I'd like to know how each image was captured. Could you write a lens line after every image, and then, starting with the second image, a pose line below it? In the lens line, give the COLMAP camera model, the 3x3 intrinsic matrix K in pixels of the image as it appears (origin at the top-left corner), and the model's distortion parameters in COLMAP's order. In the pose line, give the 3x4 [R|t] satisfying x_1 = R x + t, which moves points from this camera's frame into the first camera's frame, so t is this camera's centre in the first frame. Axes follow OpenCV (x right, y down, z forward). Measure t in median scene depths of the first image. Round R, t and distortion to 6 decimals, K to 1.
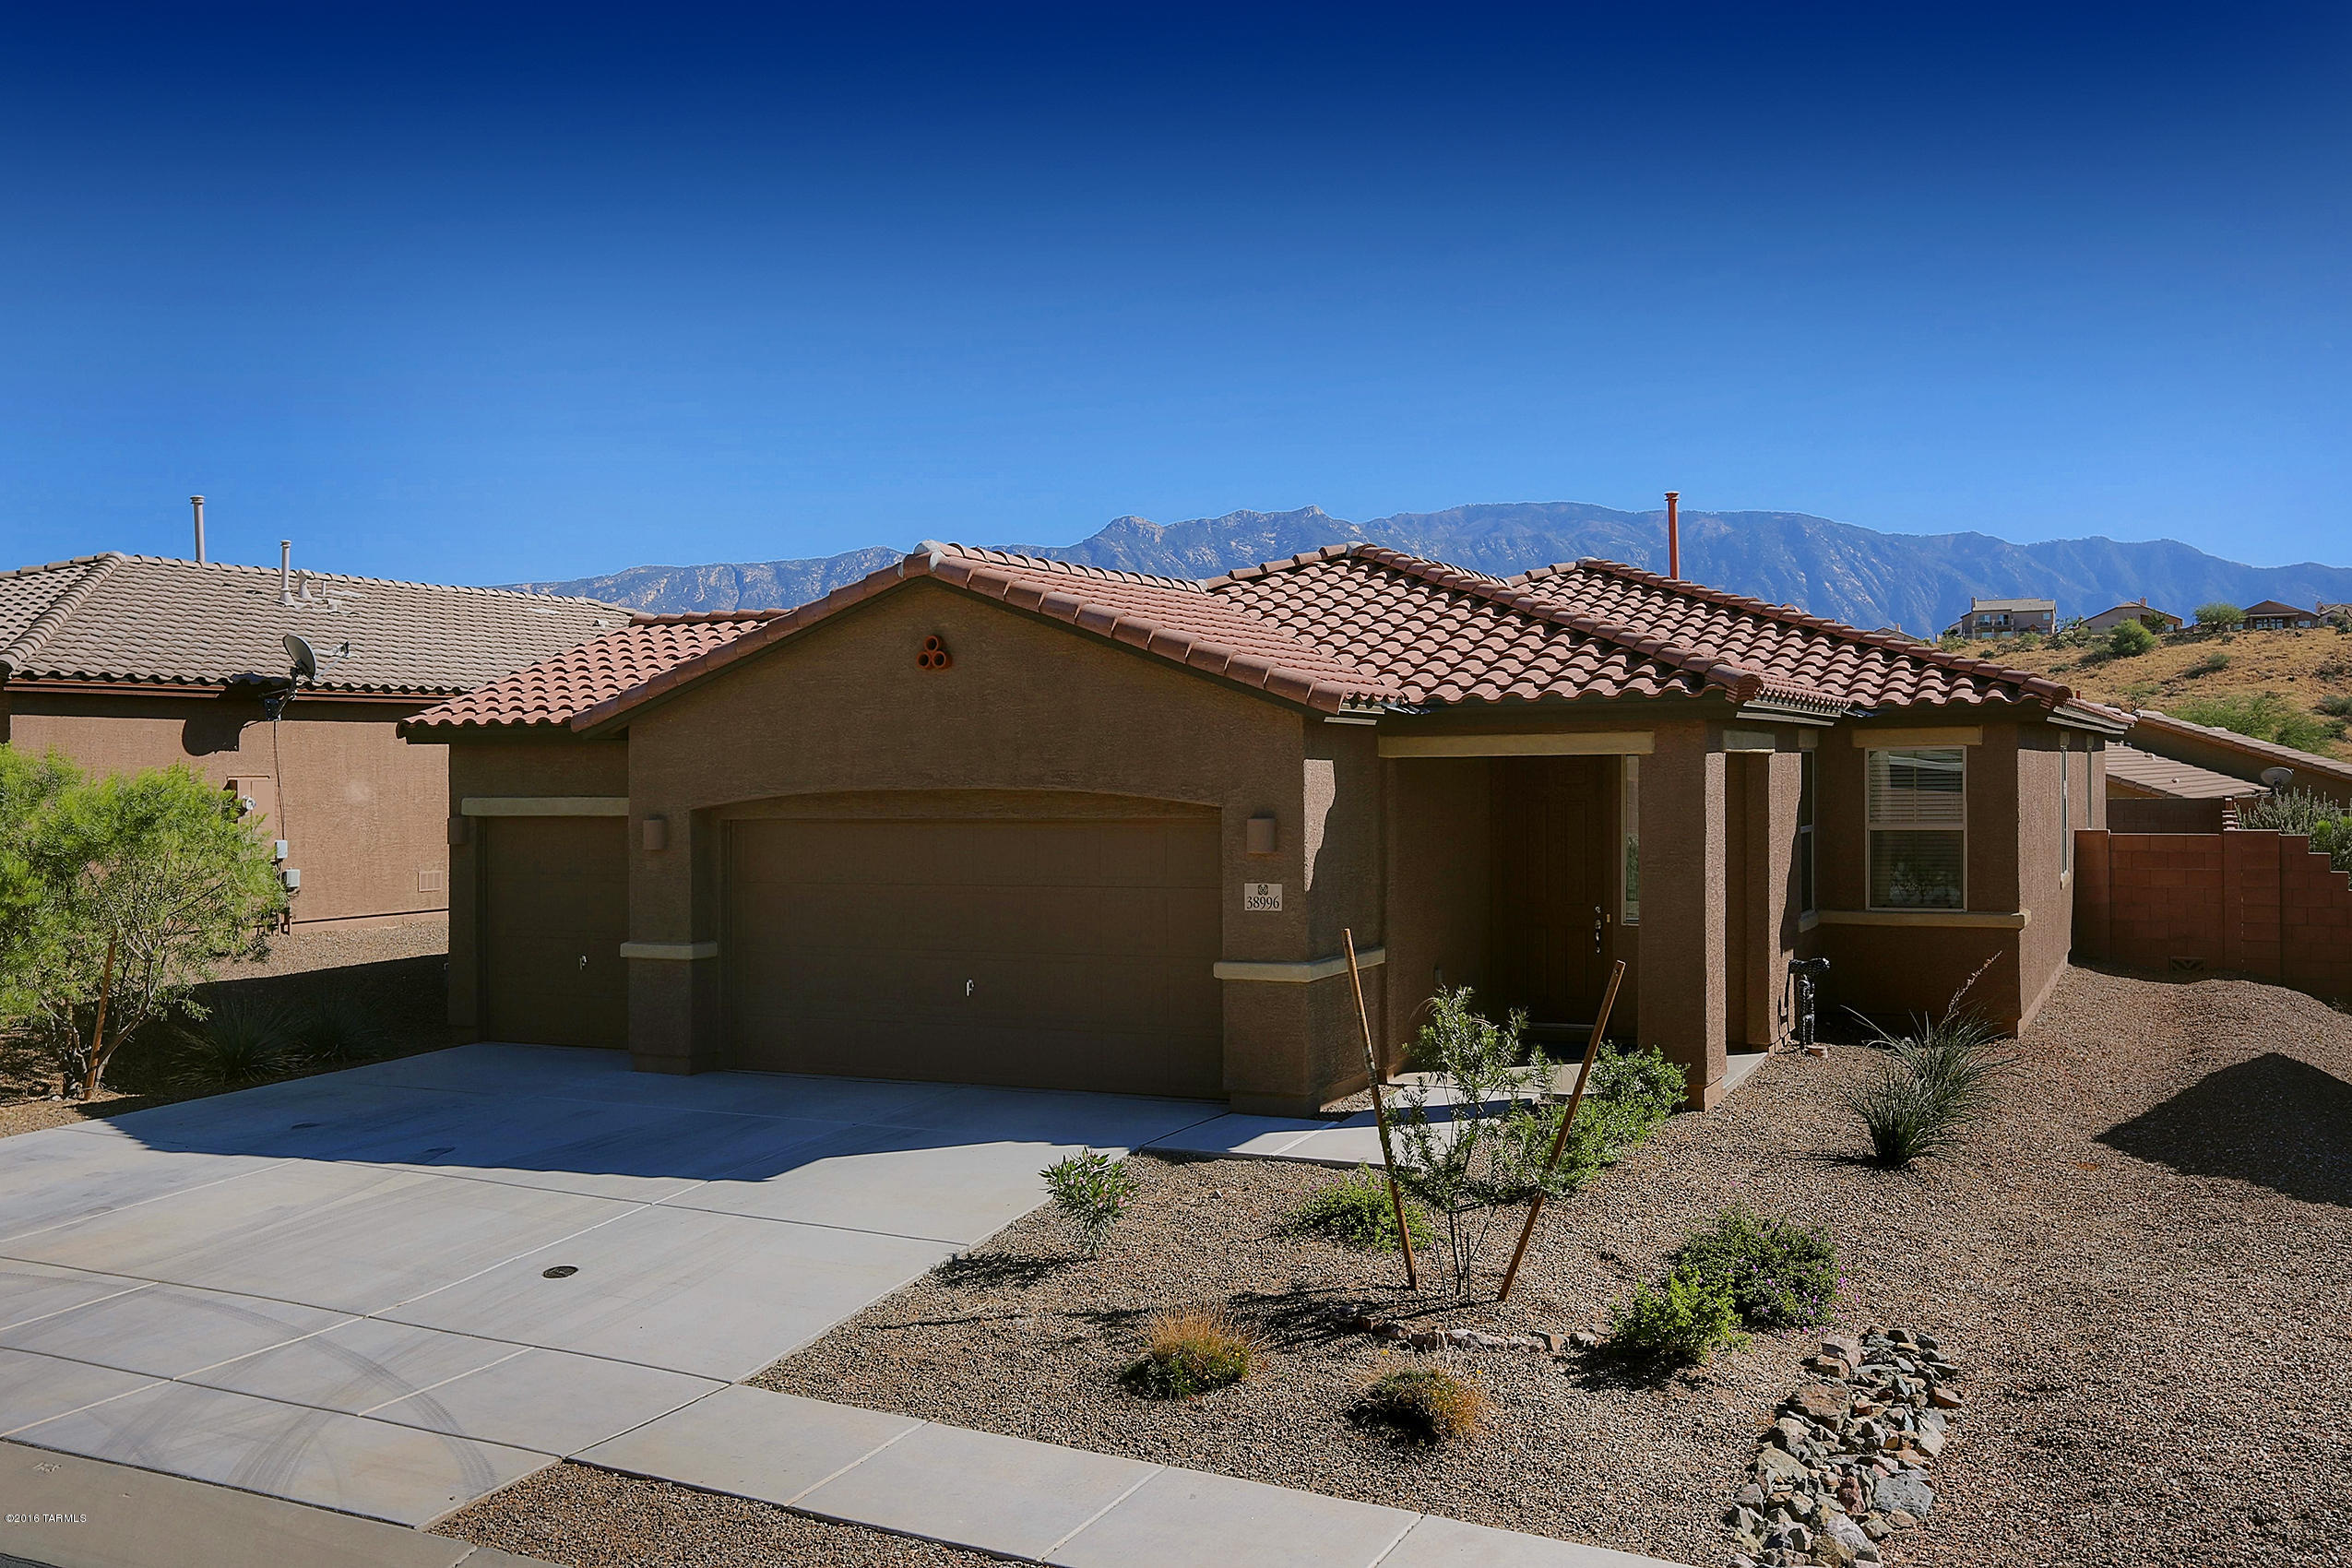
lens RADIAL K [[2131.5, 0, 1182.9], [0, 2131.5, 783.3], [0, 0, 1]] dist [-0.002897, 0.060546]
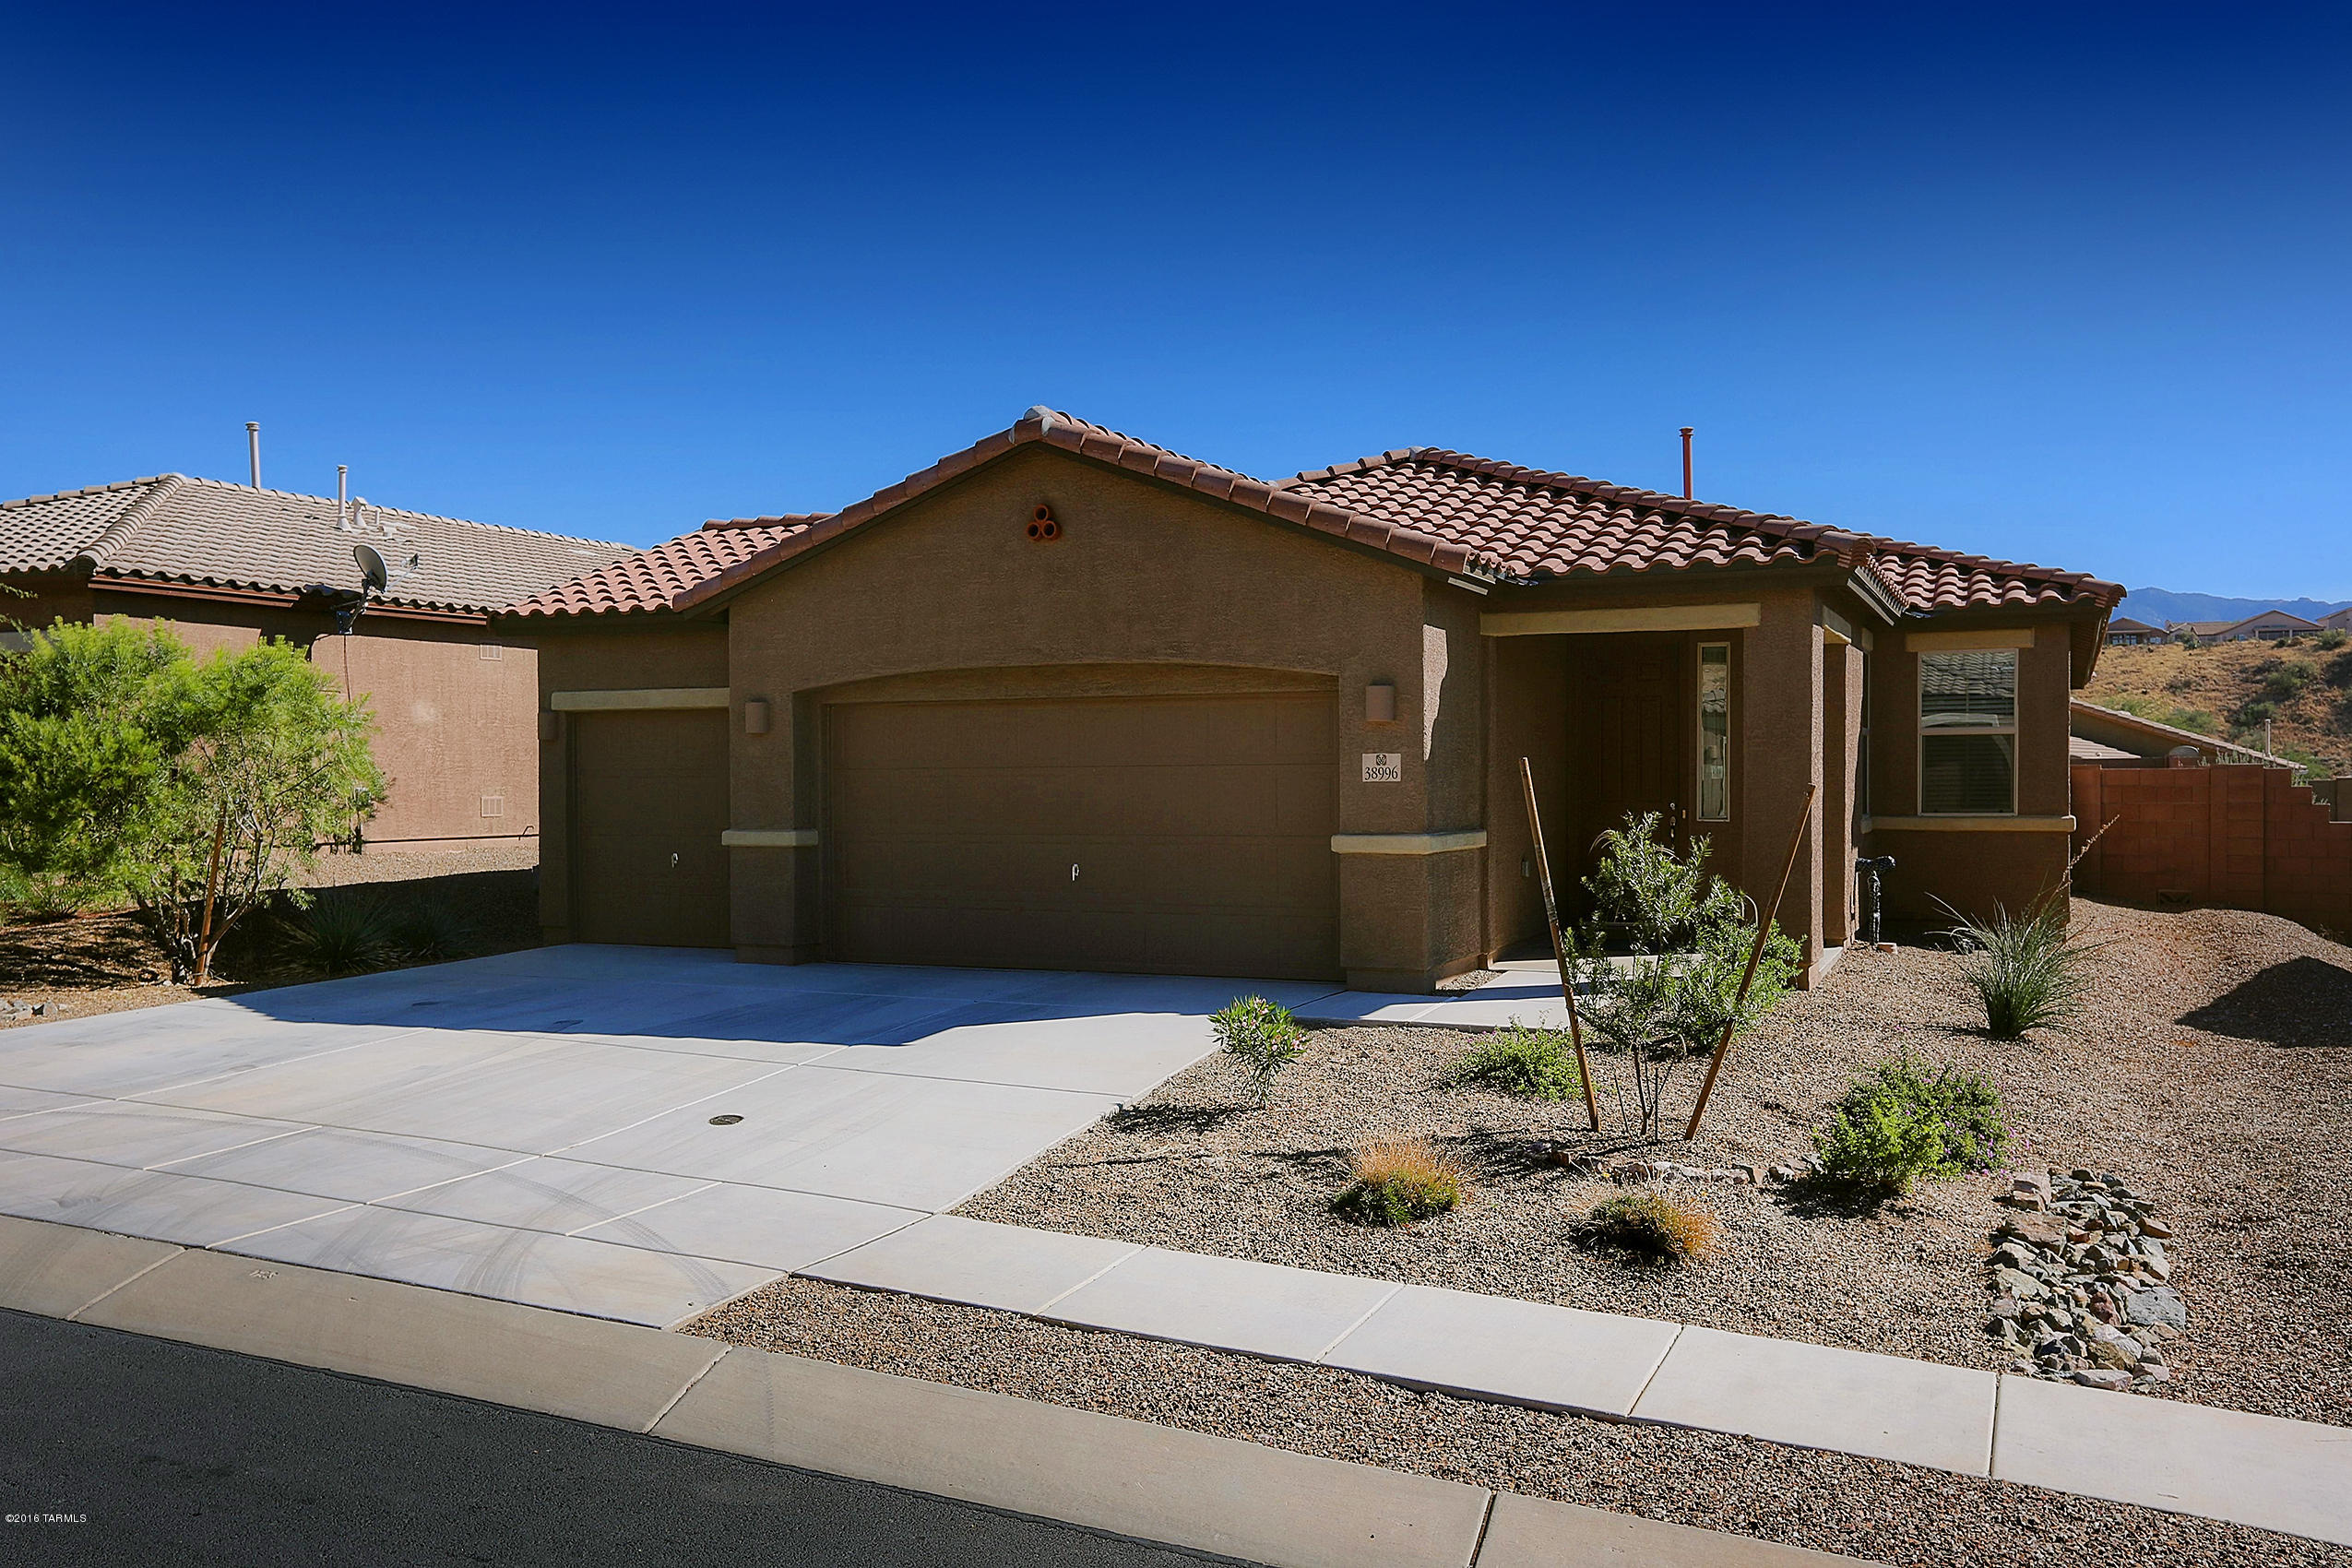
lens RADIAL K [[2065.2, 0, 1165.2], [0, 2065.2, 788.2], [0, 0, 1]] dist [-0.011428, 0.065694]
pose [[0.999821, -0.017720, 0.006637, -0.071356], [0.017657, 0.999800, 0.009401, 0.054347], [-0.006802, -0.009282, 0.999934, 0.050853]]
